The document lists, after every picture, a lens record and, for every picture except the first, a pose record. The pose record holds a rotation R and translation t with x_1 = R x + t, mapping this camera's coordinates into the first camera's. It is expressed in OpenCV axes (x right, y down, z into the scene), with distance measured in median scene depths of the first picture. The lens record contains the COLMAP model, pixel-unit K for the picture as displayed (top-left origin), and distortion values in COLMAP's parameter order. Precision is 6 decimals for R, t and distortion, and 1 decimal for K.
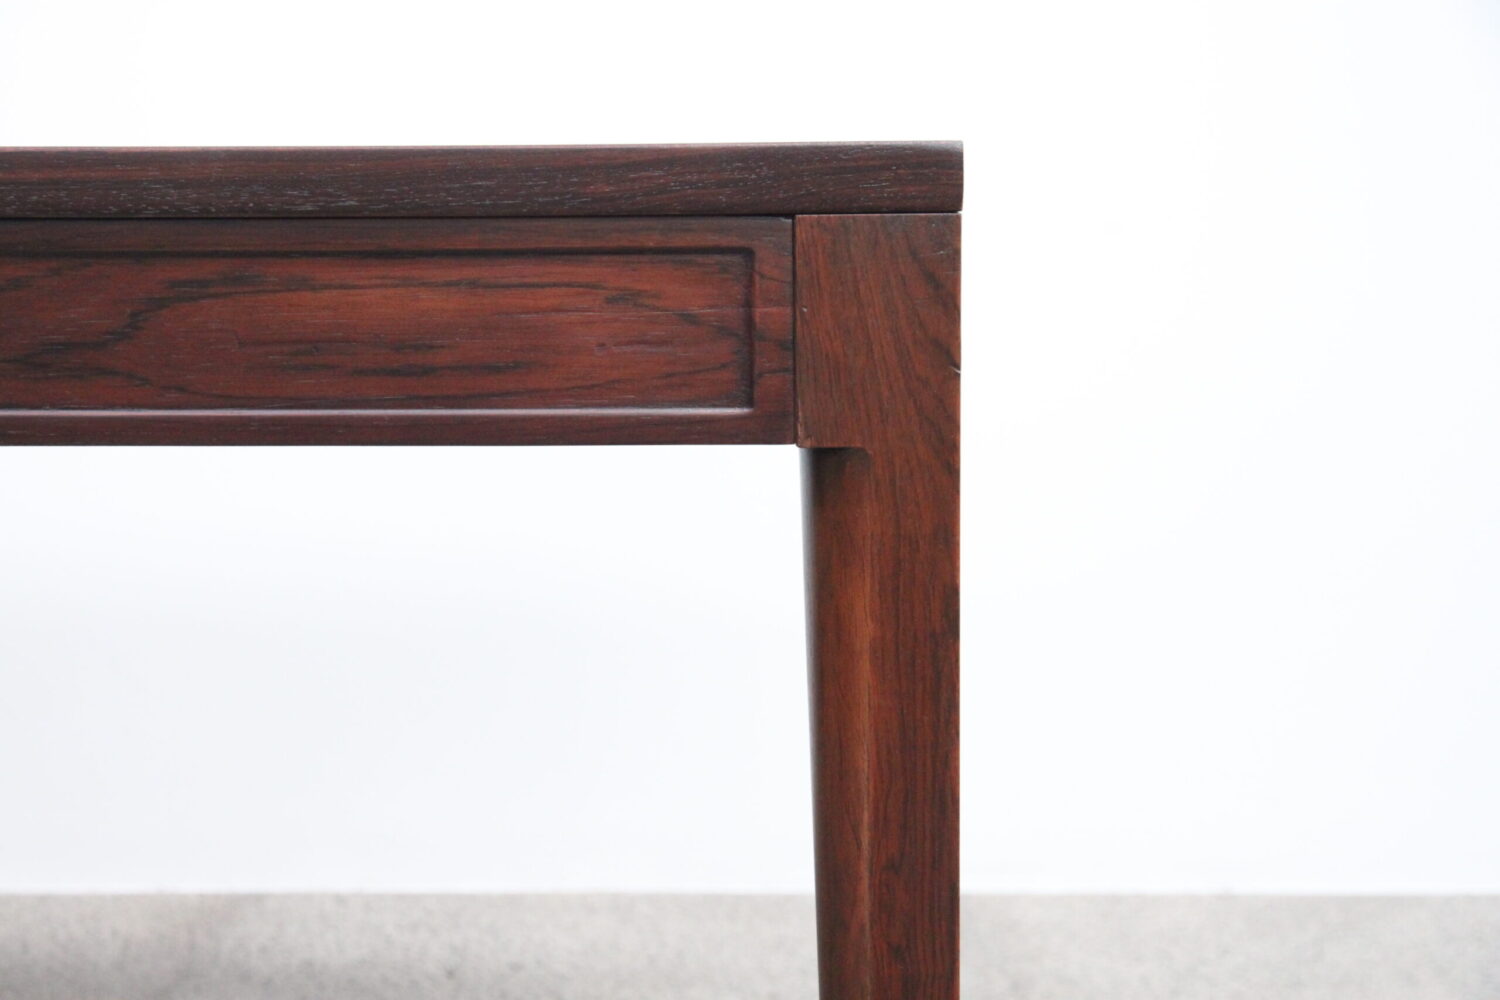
lens RADIAL K [[2411.5, 0, 750.0], [0, 2411.5, 500.0], [0, 0, 1]] dist [0.001266, 0.047398]
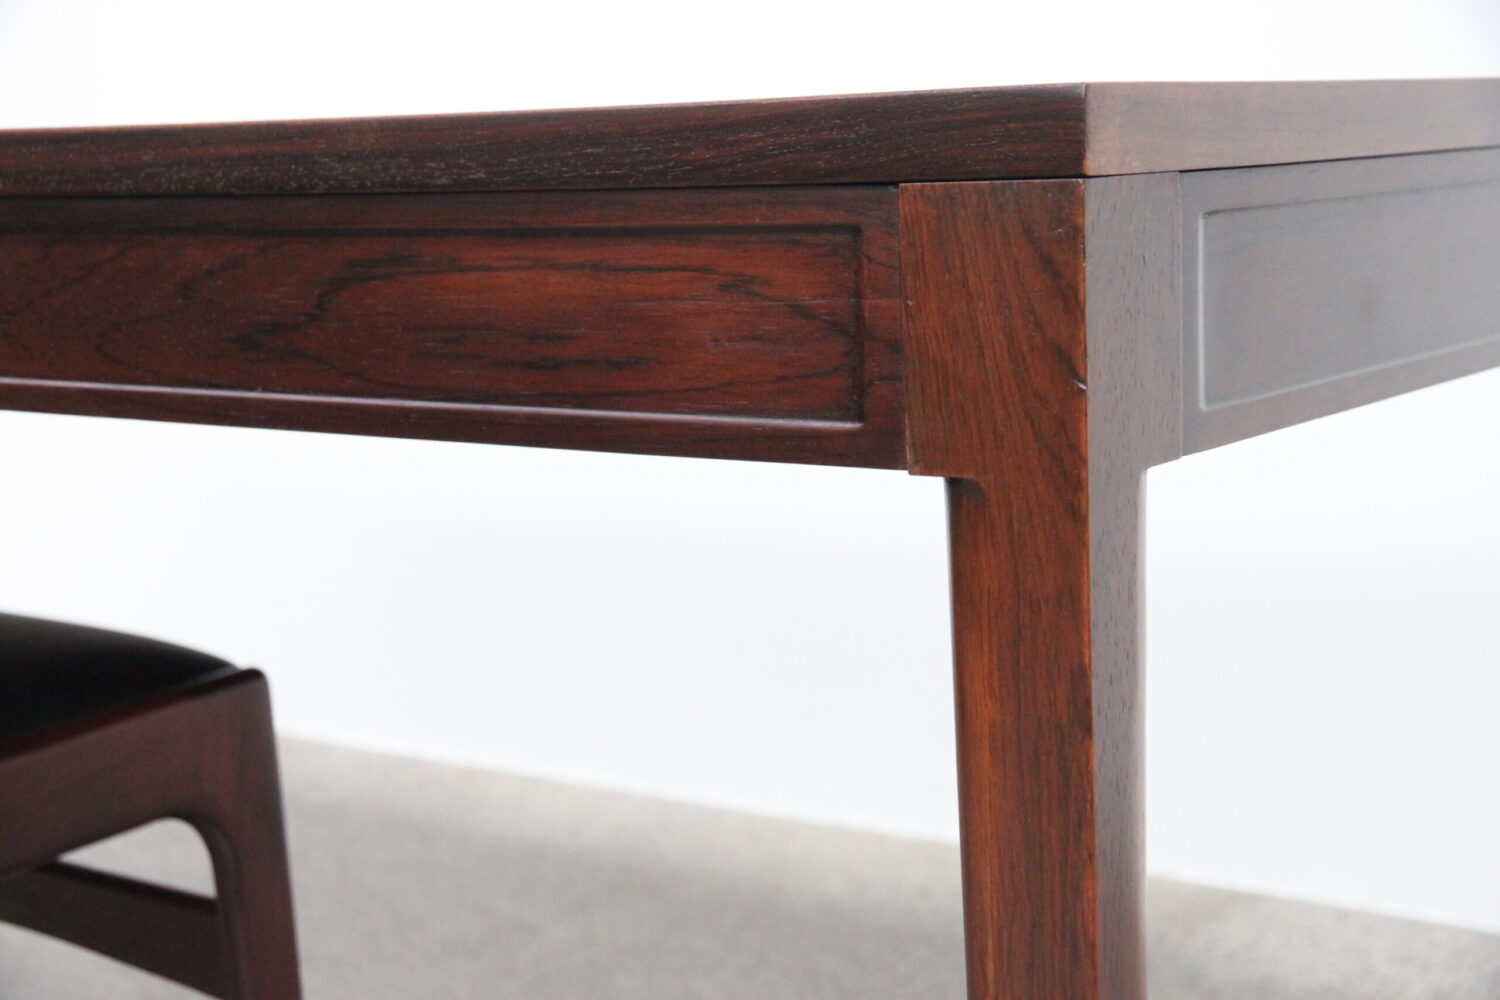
lens RADIAL K [[2425.5, 0, 750.2], [0, 2425.5, 517.3], [0, 0, 1]] dist [0.031802, 0.044689]
pose [[0.826338, 0.065909, -0.559304, 0.428766], [-0.050508, 0.997799, 0.042960, -0.039629], [0.560905, -0.007251, 0.827849, 0.304128]]
